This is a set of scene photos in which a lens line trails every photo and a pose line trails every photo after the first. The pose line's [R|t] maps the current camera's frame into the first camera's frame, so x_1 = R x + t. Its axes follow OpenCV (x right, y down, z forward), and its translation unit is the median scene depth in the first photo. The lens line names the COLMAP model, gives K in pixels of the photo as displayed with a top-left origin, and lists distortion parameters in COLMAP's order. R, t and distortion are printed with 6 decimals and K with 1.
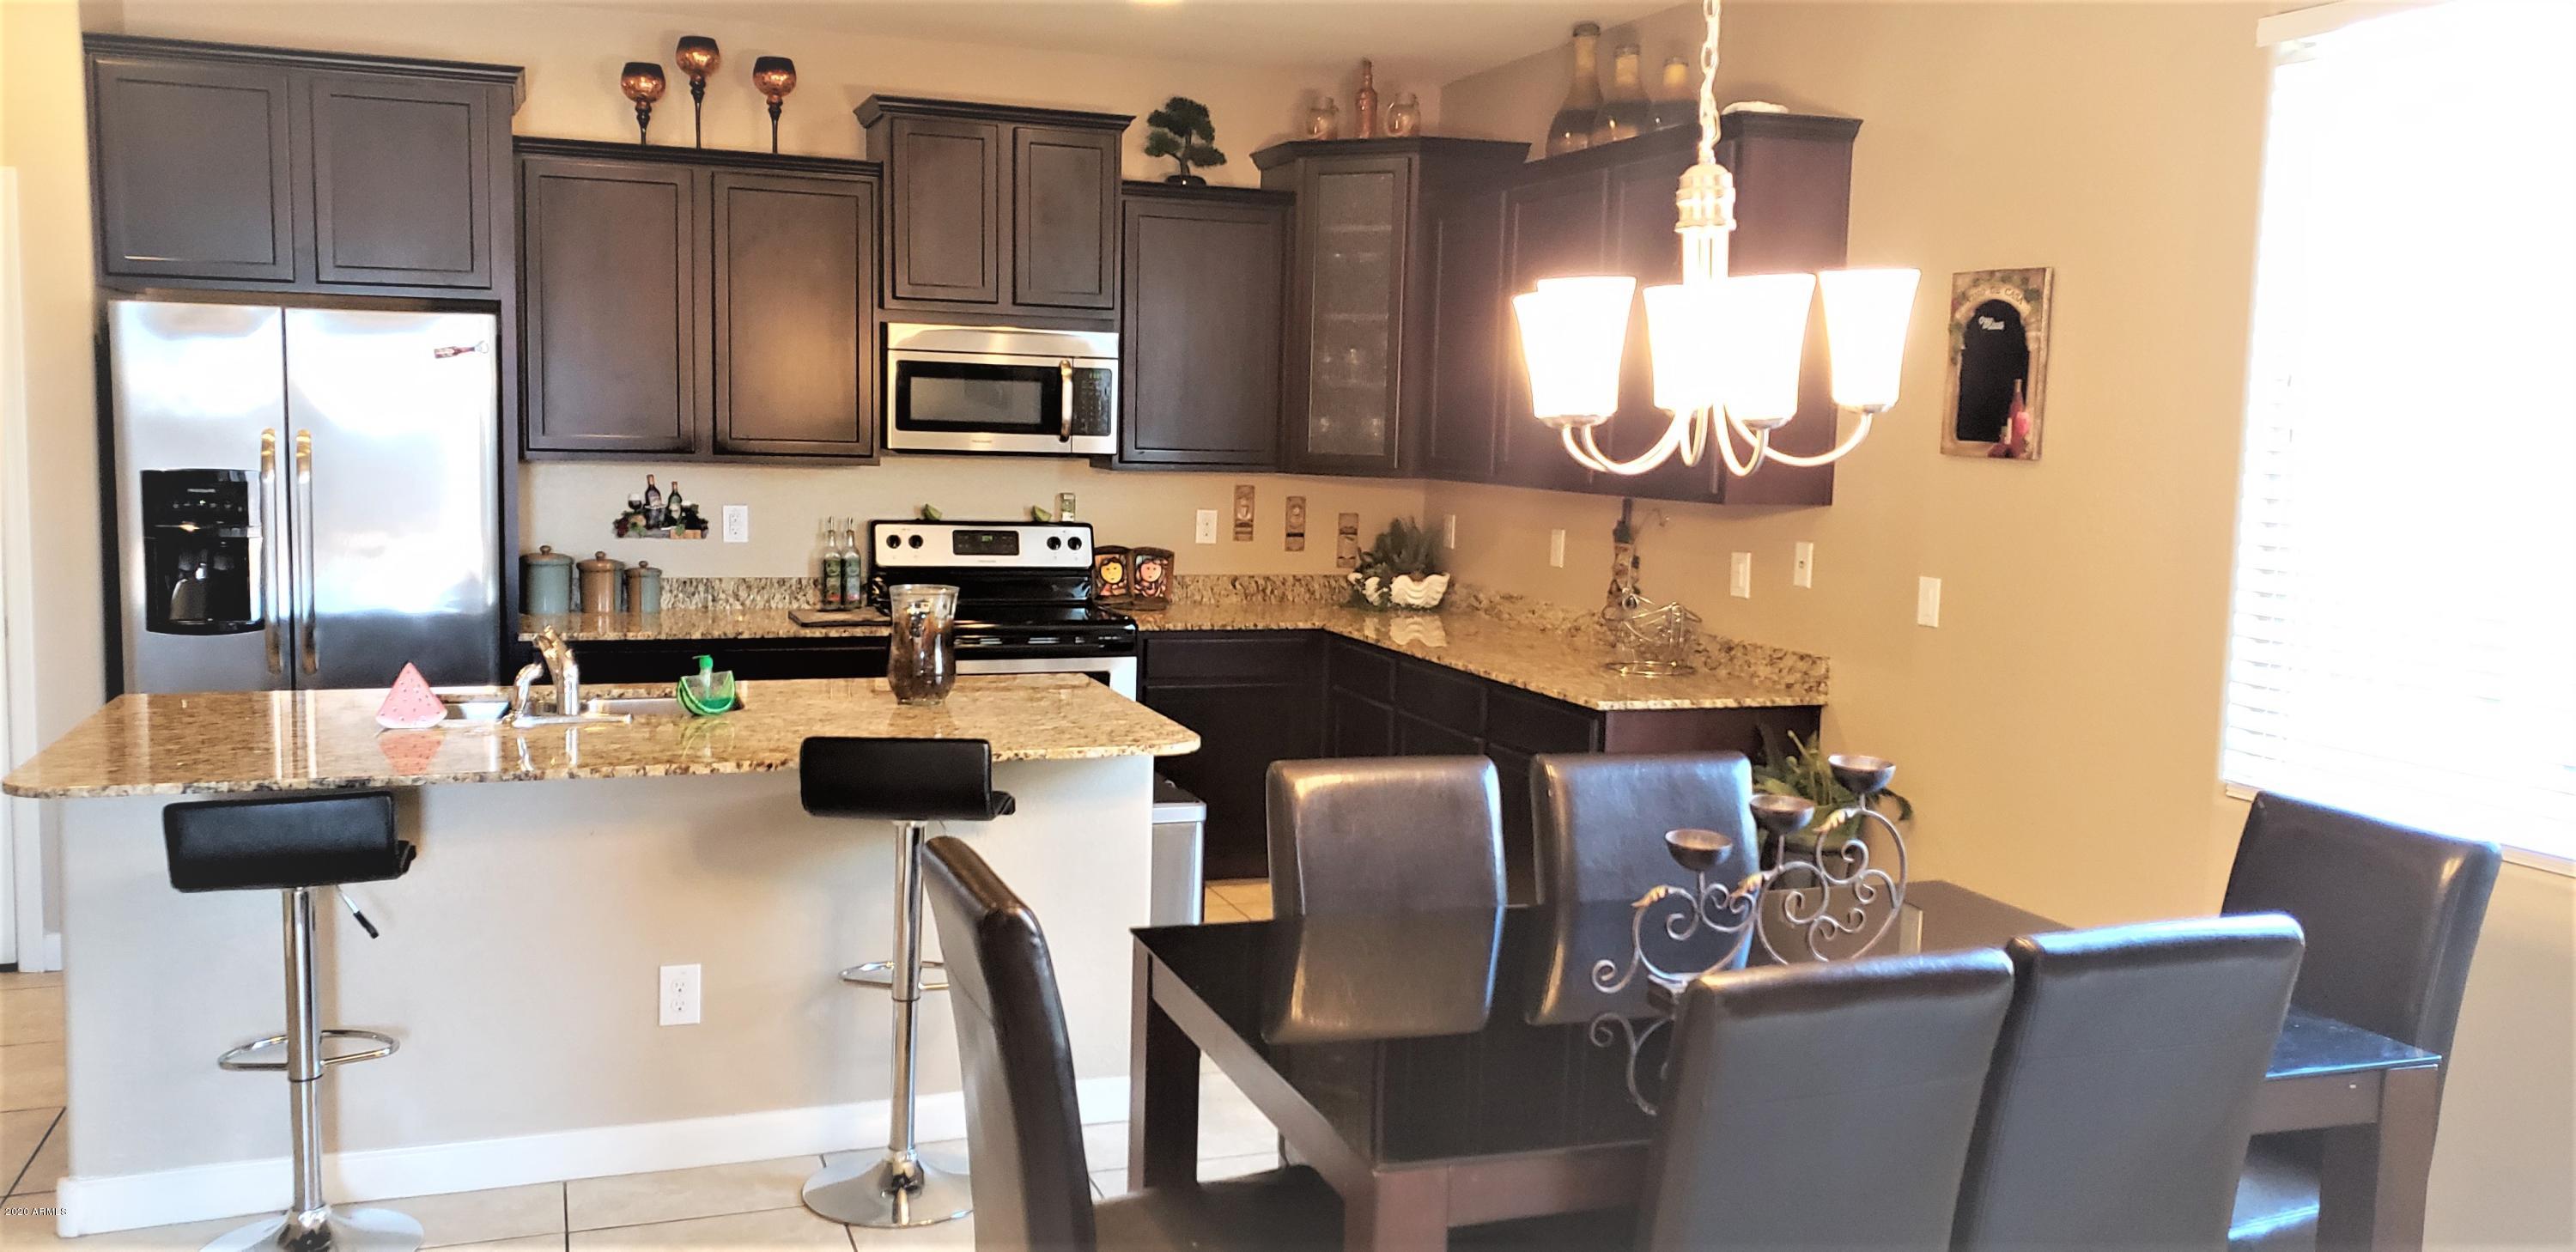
lens RADIAL K [[2021.5, 0, 1268.5], [0, 2021.5, 630.7], [0, 0, 1]] dist [0.072576, -0.033796]
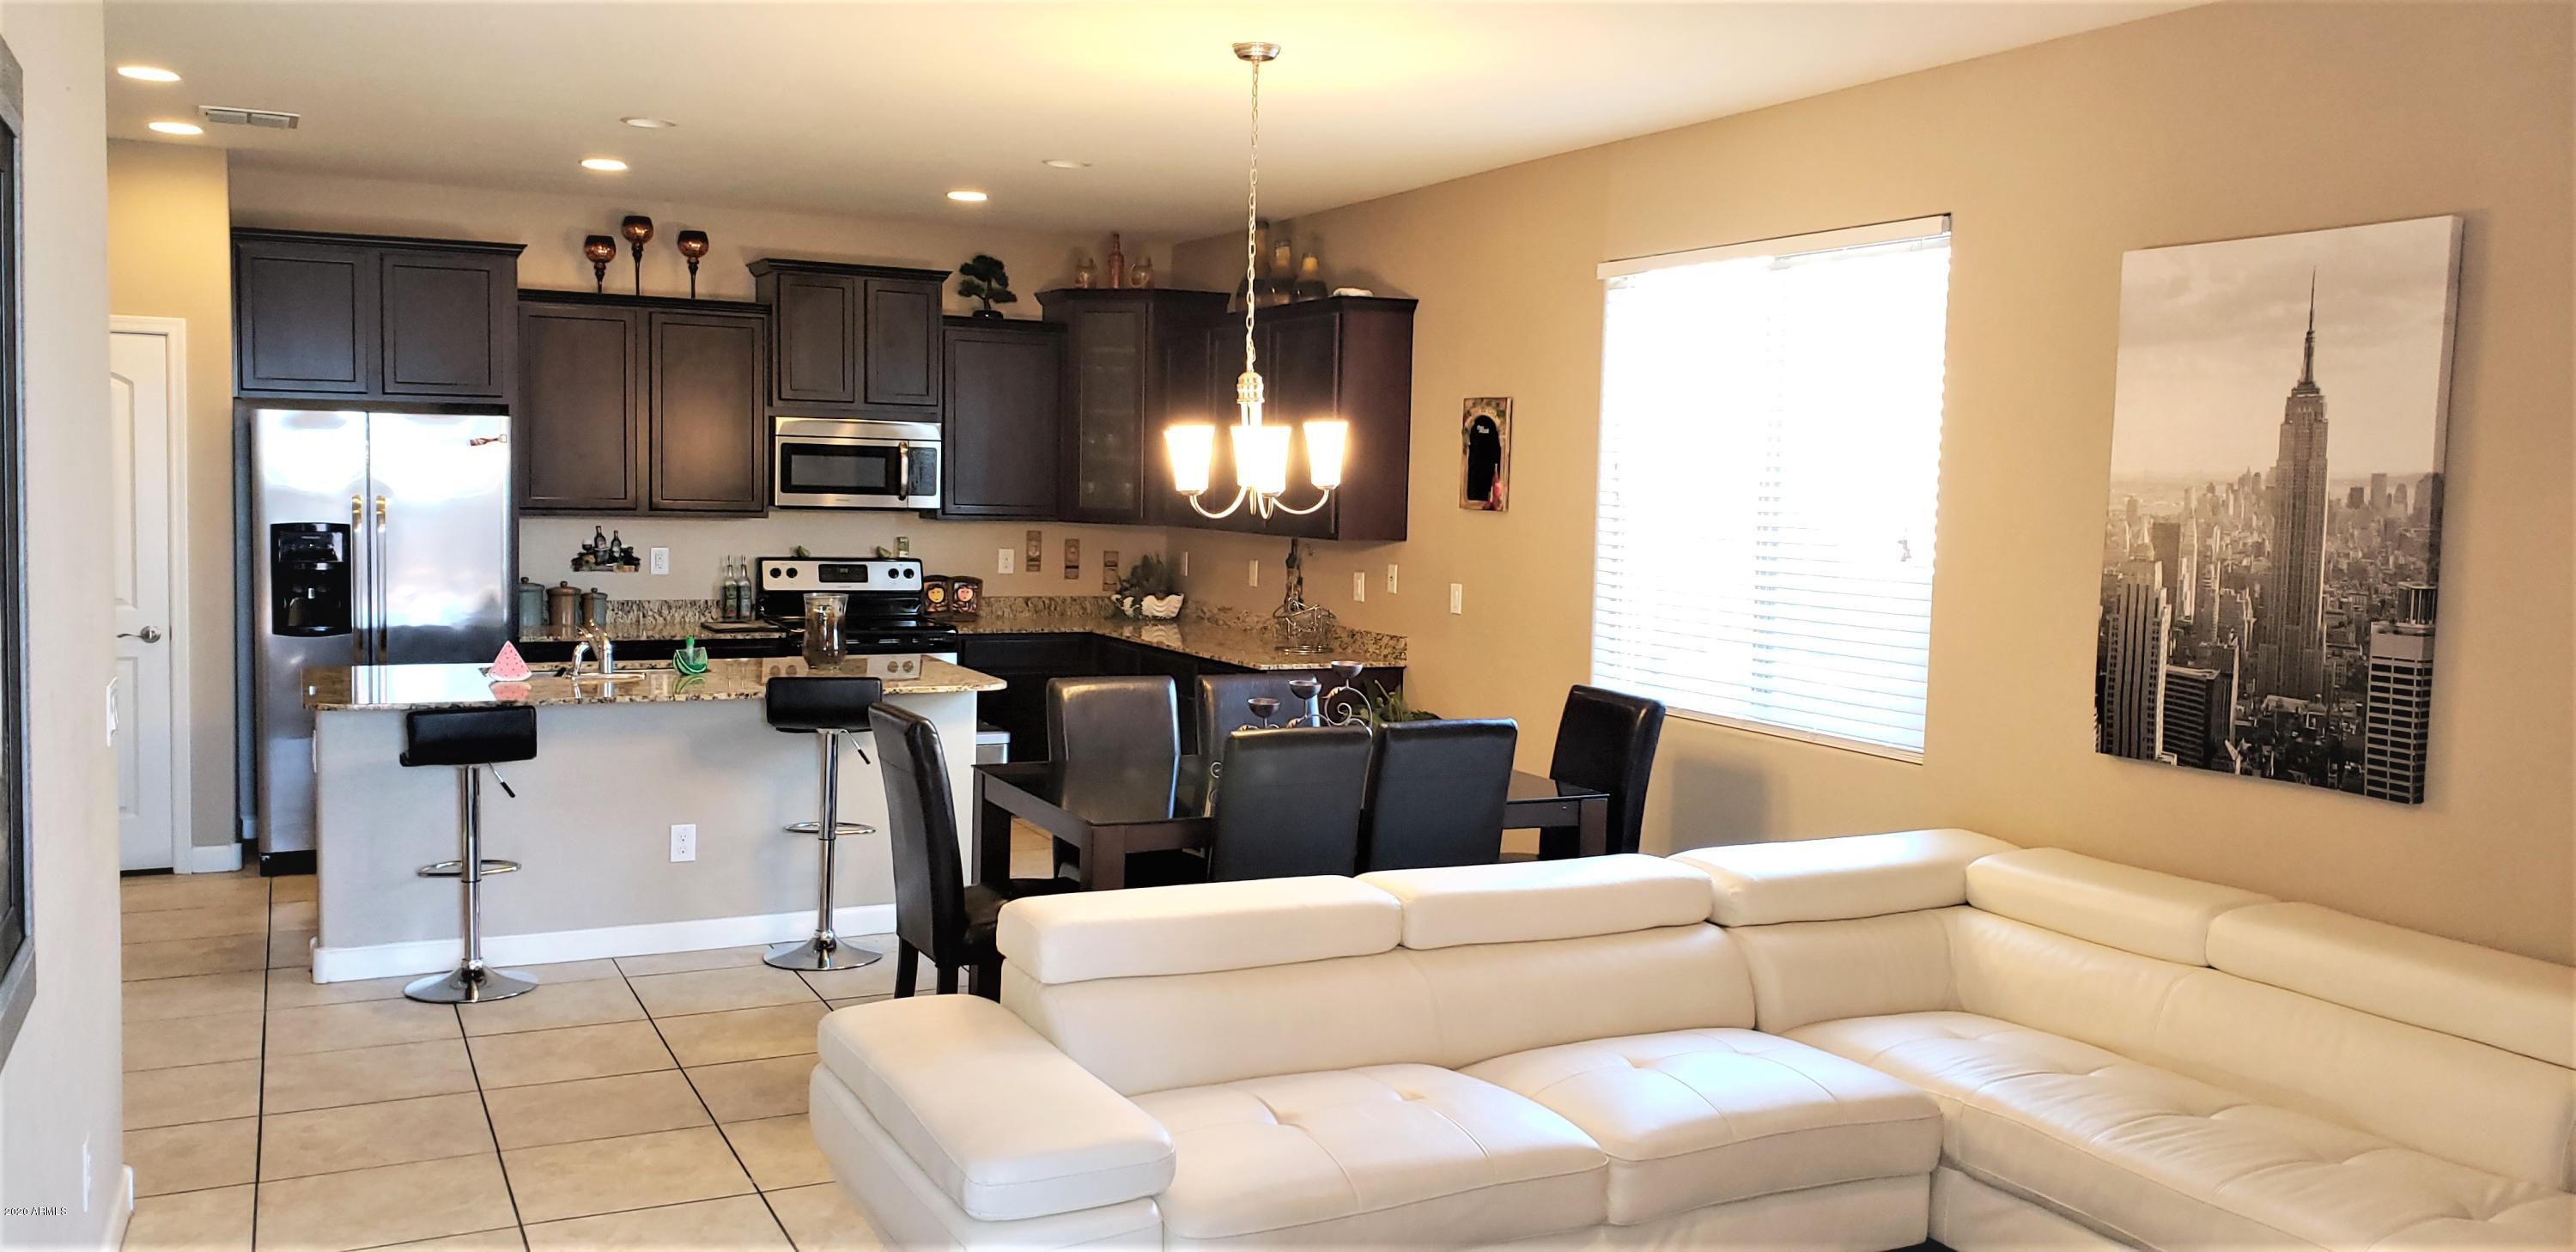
lens RADIAL K [[2021.5, 0, 1298.5], [0, 2021.5, 620.5], [0, 0, 1]] dist [0.072576, -0.033796]
pose [[0.993129, -0.011057, 0.116504, 0.008389], [0.014706, 0.999426, -0.030514, 0.044900], [-0.116099, 0.032017, 0.992721, -0.518833]]
